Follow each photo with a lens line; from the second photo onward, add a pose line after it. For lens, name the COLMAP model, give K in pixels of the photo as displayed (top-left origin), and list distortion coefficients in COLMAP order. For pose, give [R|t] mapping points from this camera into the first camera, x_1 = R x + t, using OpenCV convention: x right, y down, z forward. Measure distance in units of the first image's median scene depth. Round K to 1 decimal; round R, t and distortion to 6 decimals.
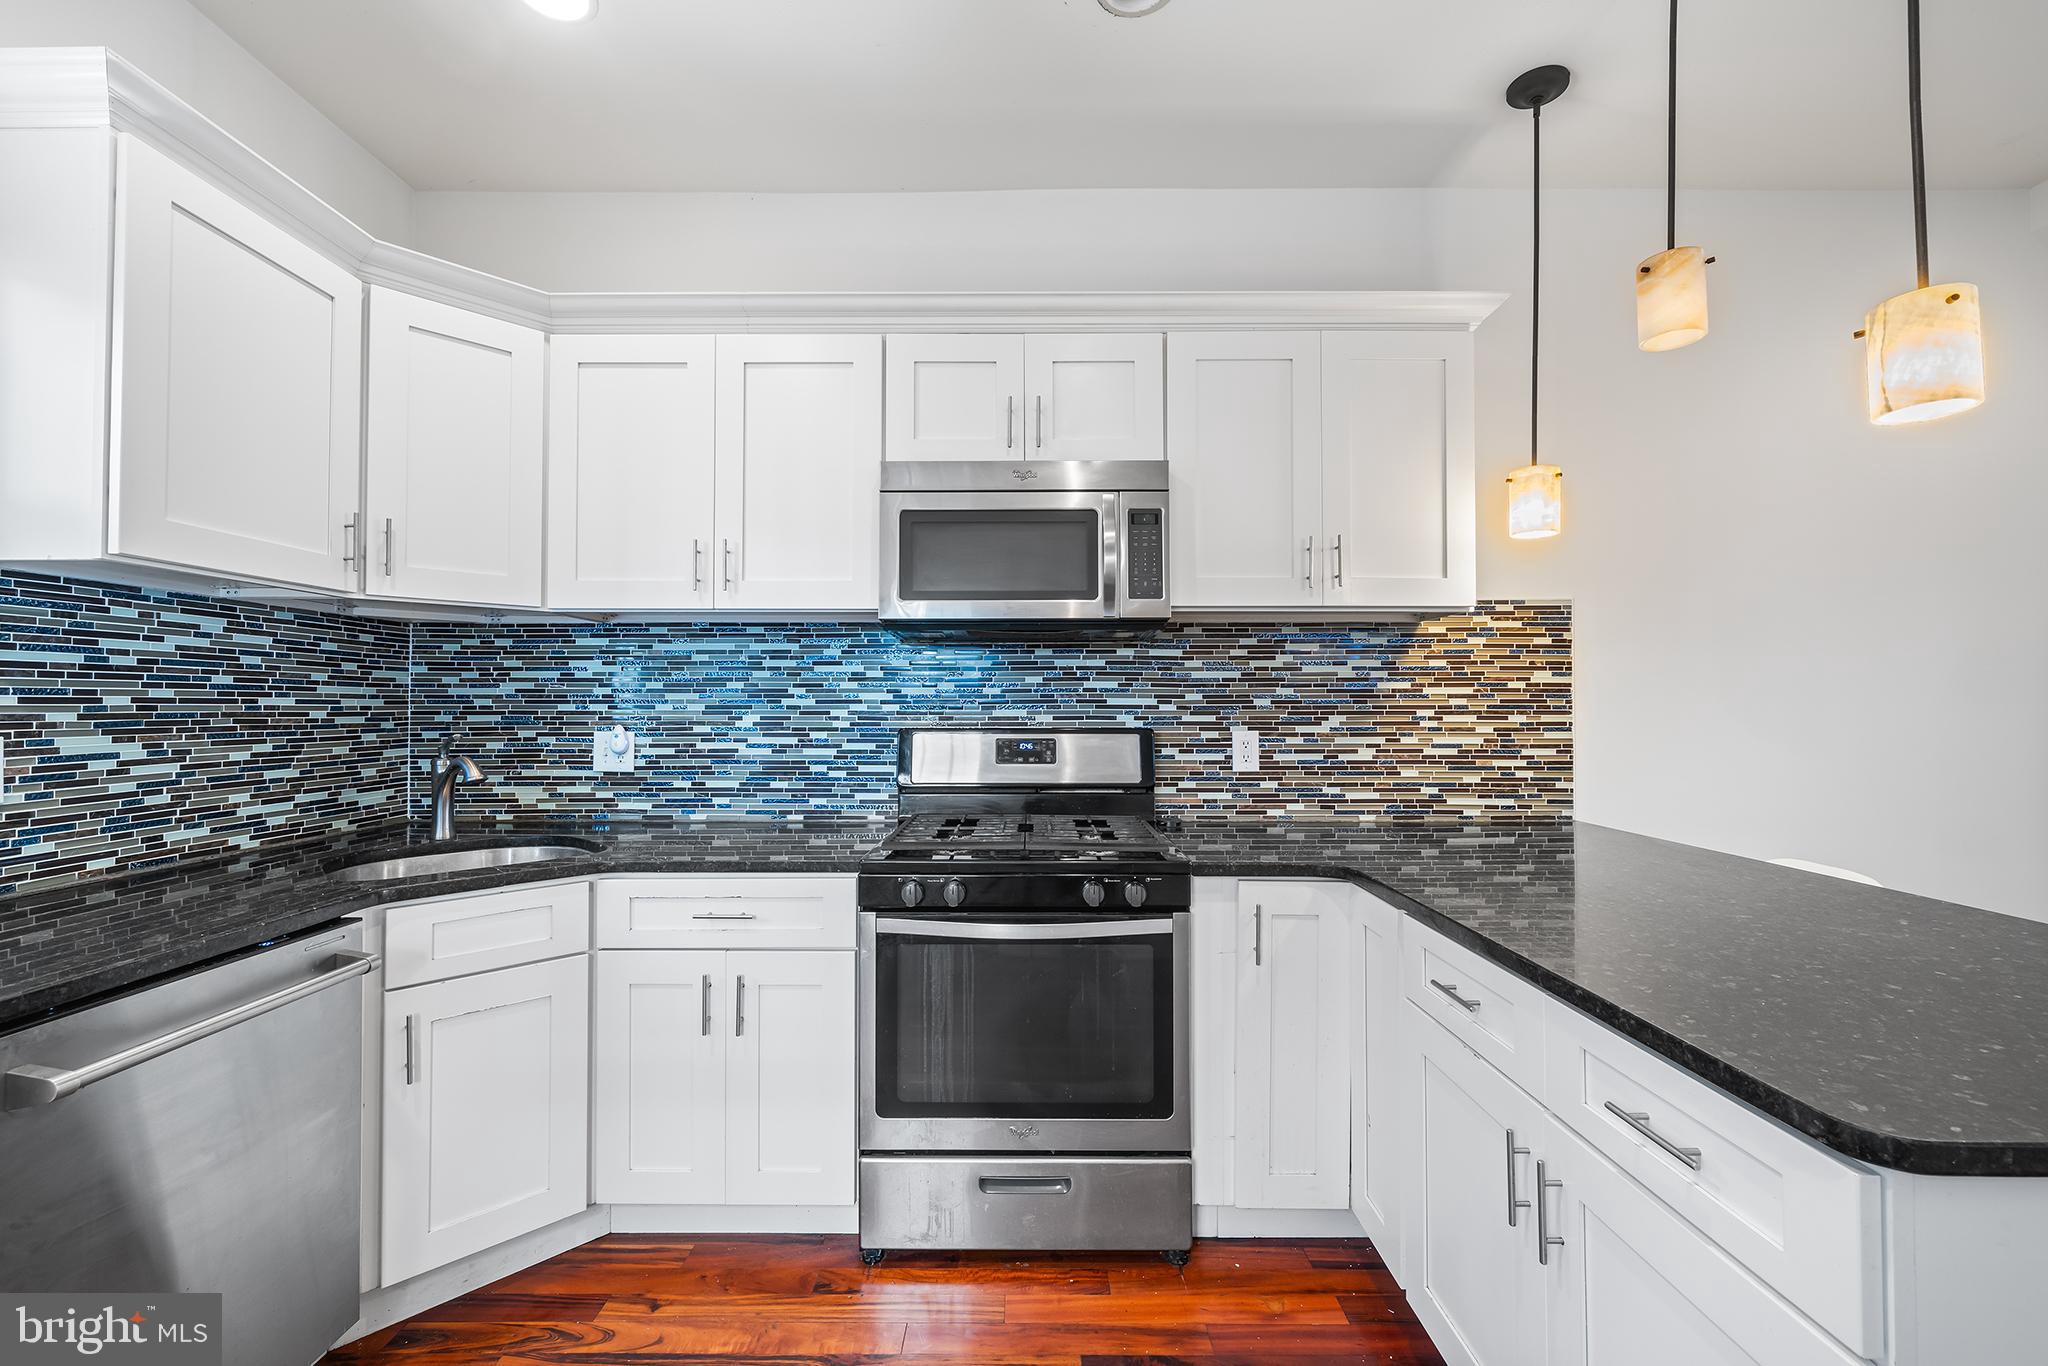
lens RADIAL K [[849.7, 0, 1027.8], [0, 849.7, 689.6], [0, 0, 1]] dist [-0.000880, 0.000331]
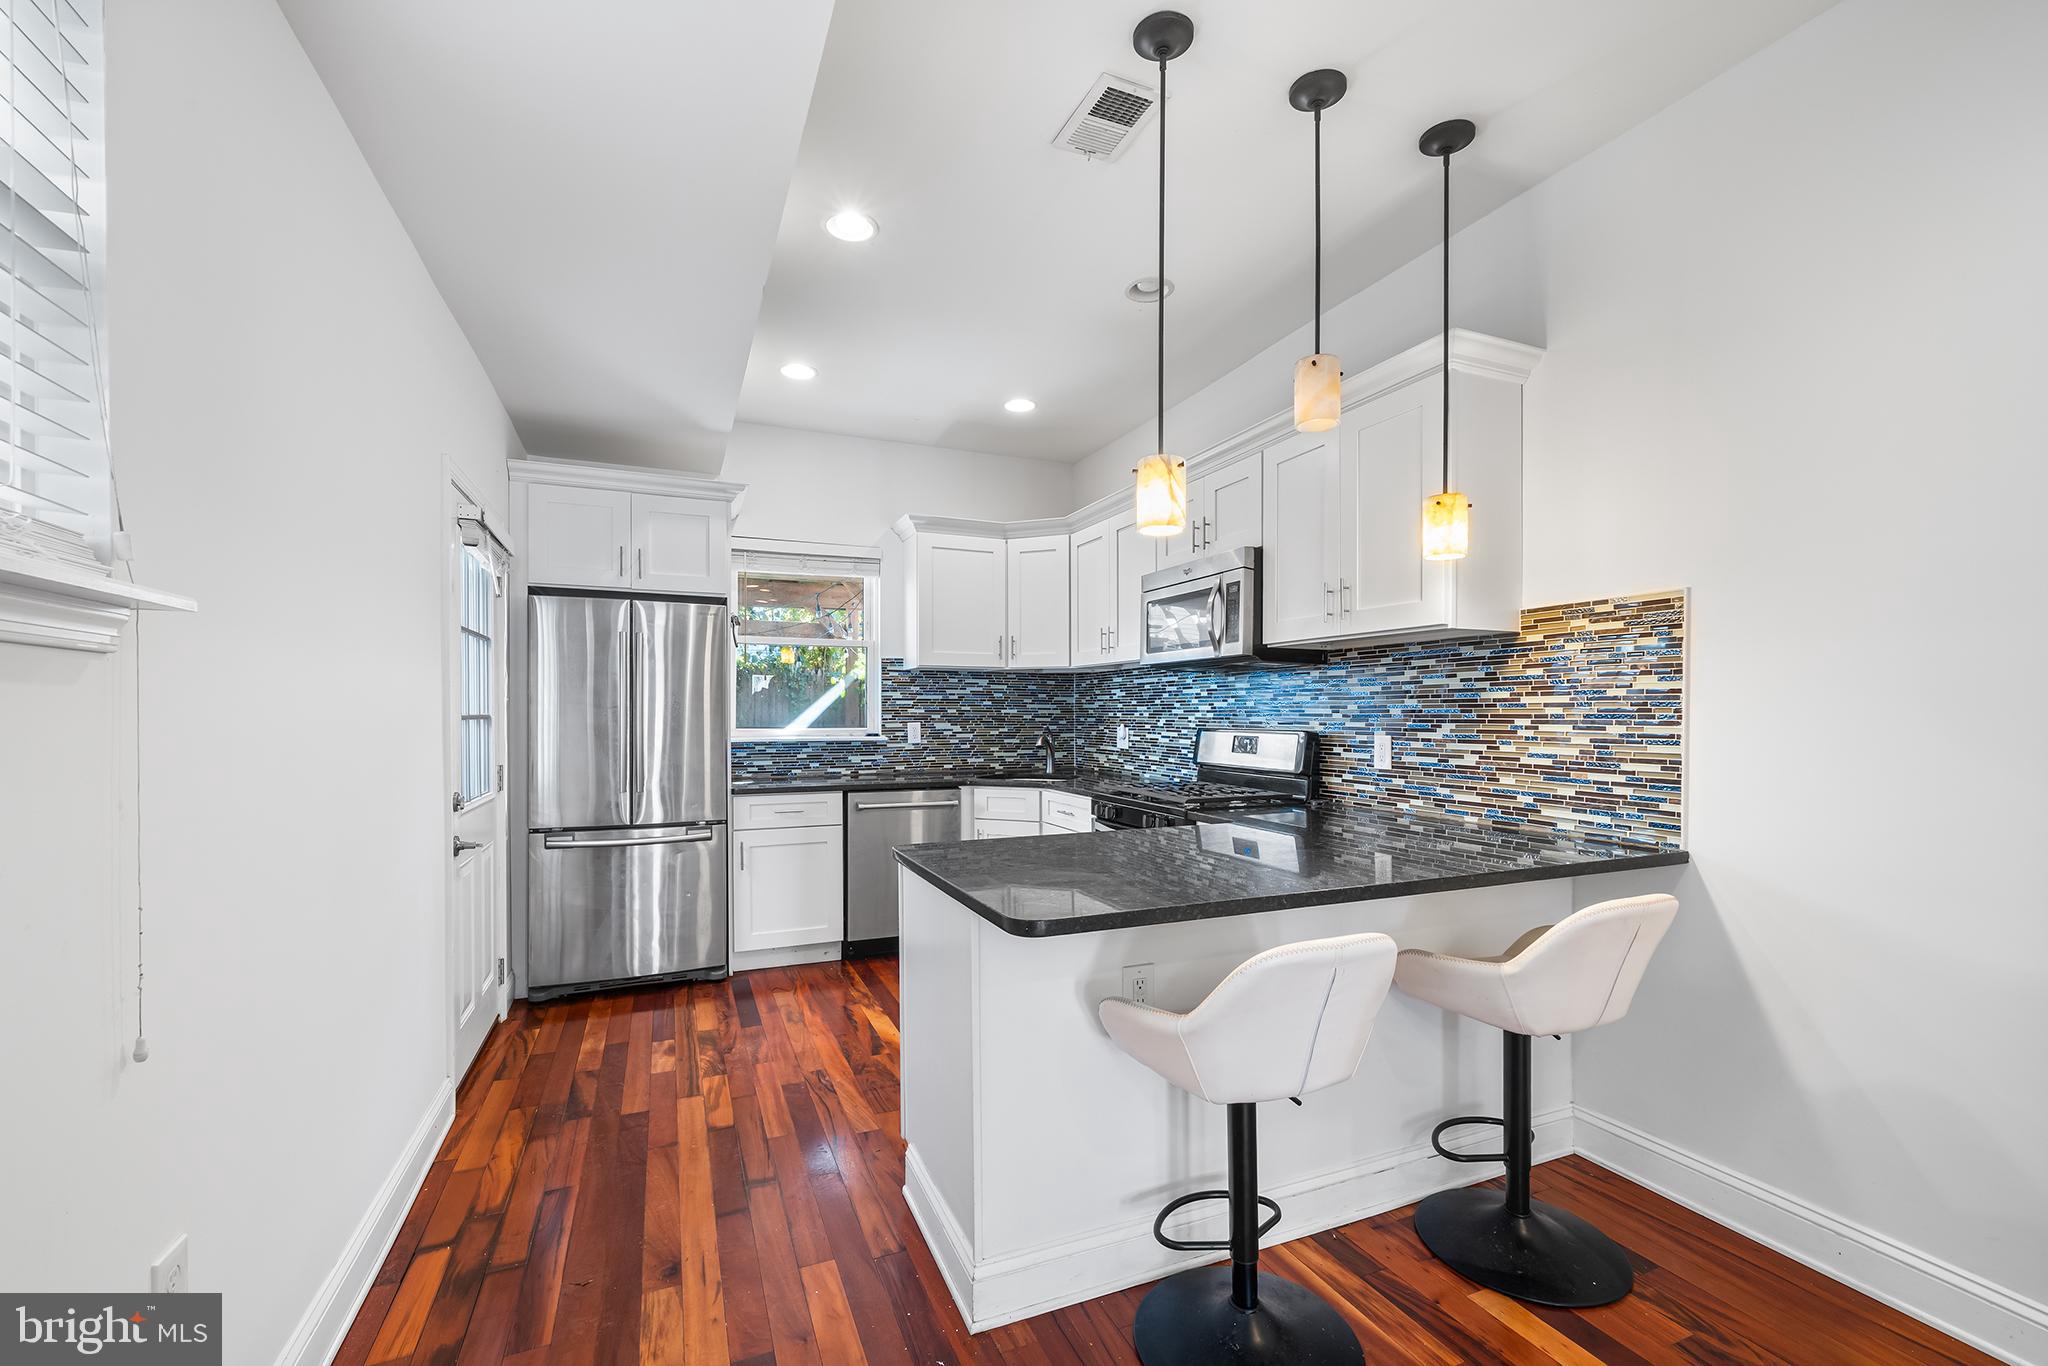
lens RADIAL K [[849.7, 0, 989.8], [0, 849.7, 717.5], [0, 0, 1]] dist [-0.000880, 0.000331]
pose [[0.360940, 0.006107, -0.932569, 1.180468], [0.013492, 0.999840, 0.011769, 0.001908], [0.932491, -0.016830, 0.360800, 0.049703]]
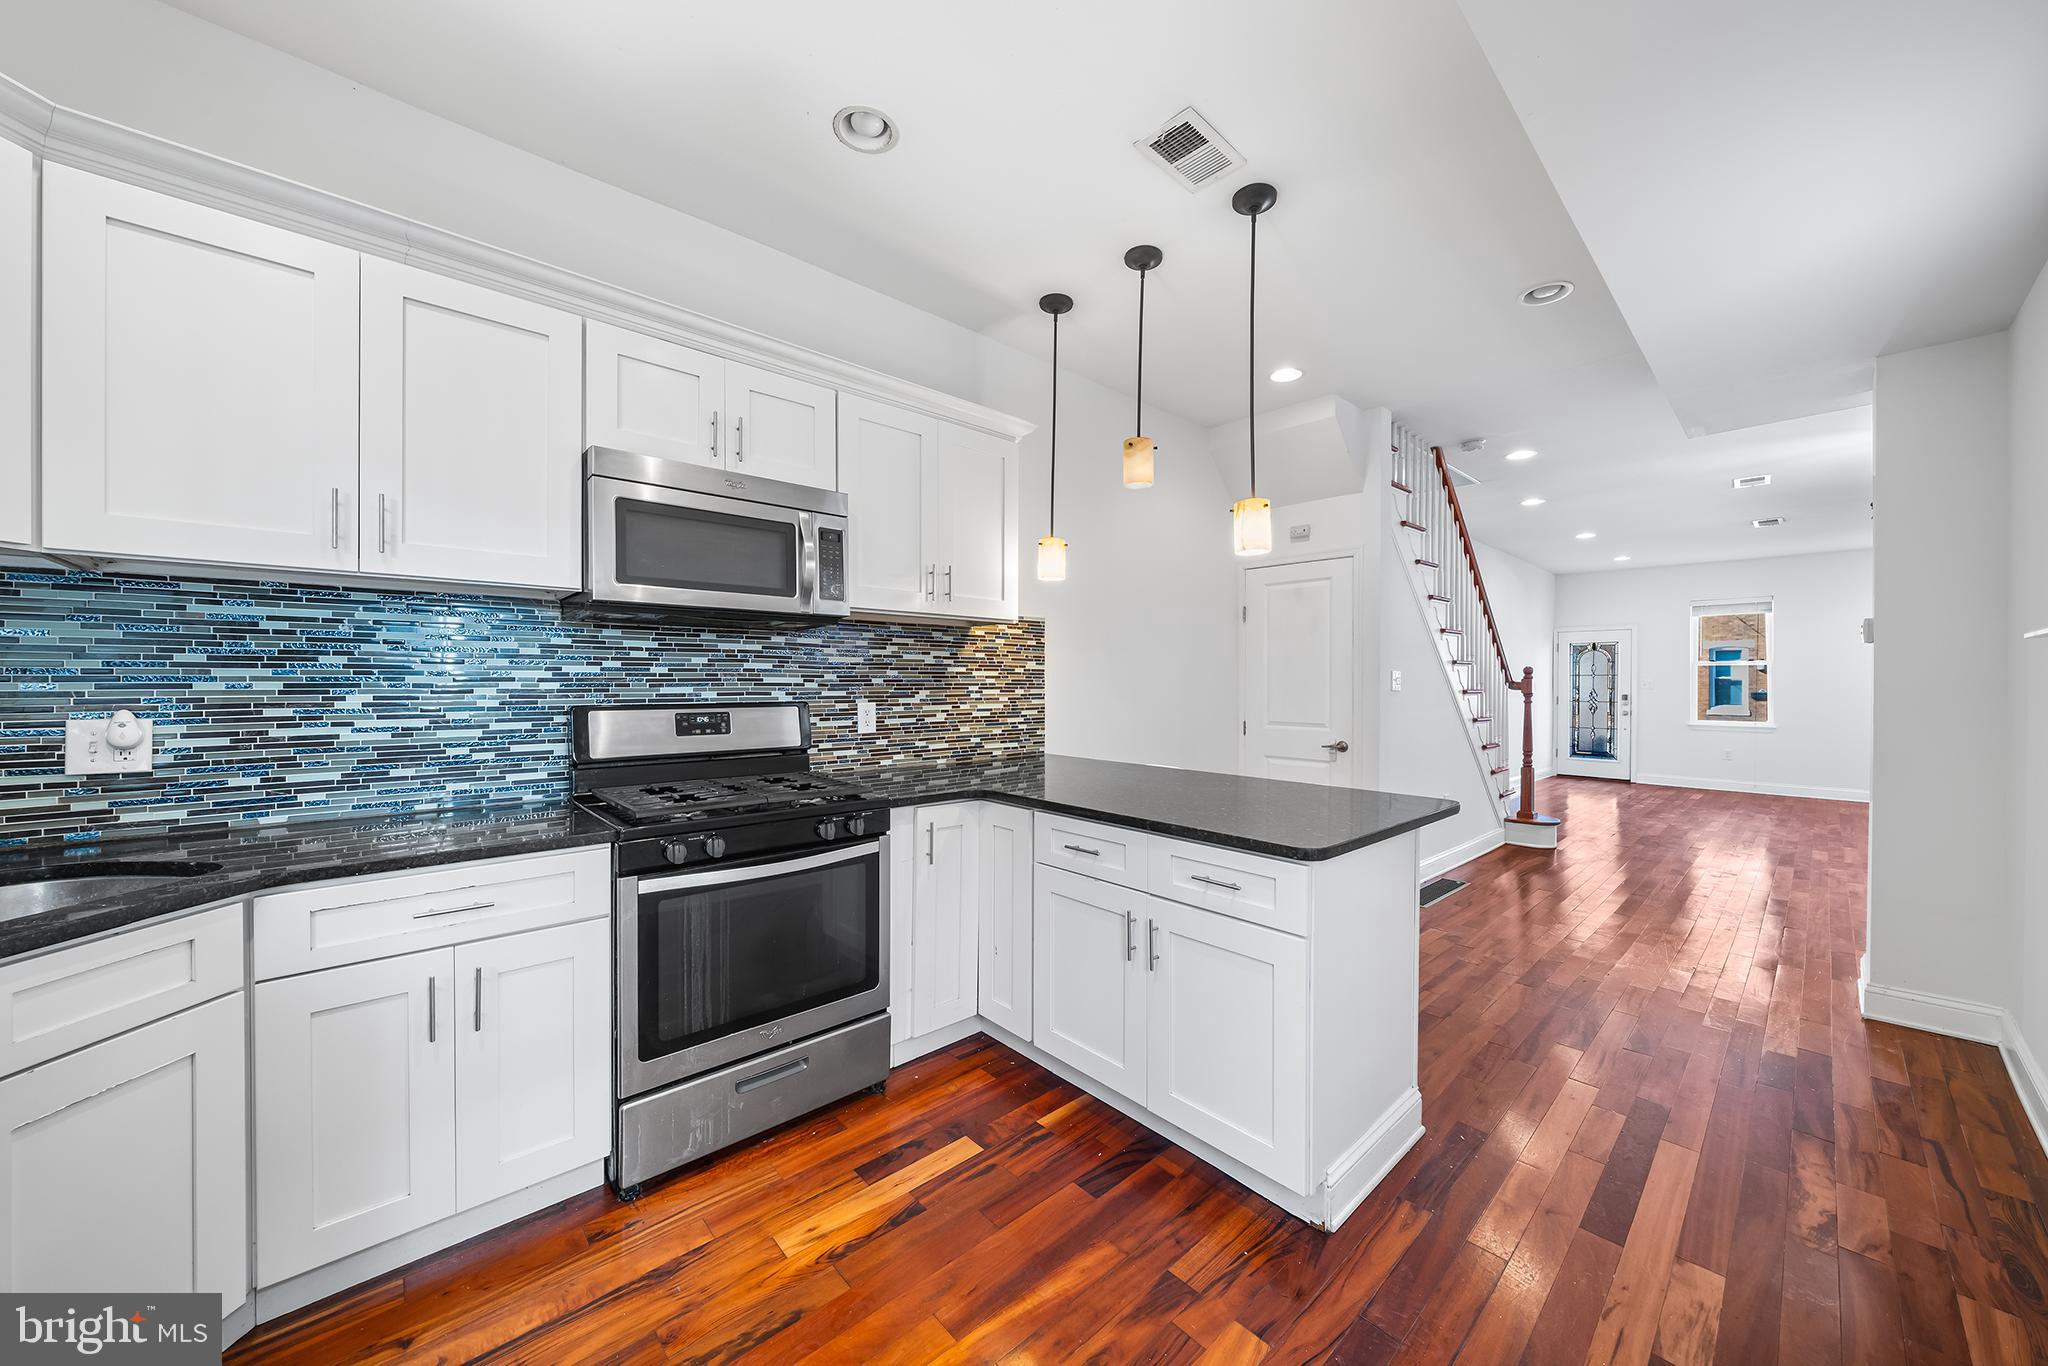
lens RADIAL K [[736.8, 0, 1031.9], [0, 736.8, 684.5], [0, 0, 1]] dist [-0.006214, -0.000054]
pose [[0.728281, -0.001712, 0.685276, -0.344448], [-0.012951, 0.999784, 0.016262, -0.001397], [-0.685156, -0.020718, 0.728102, -0.011595]]
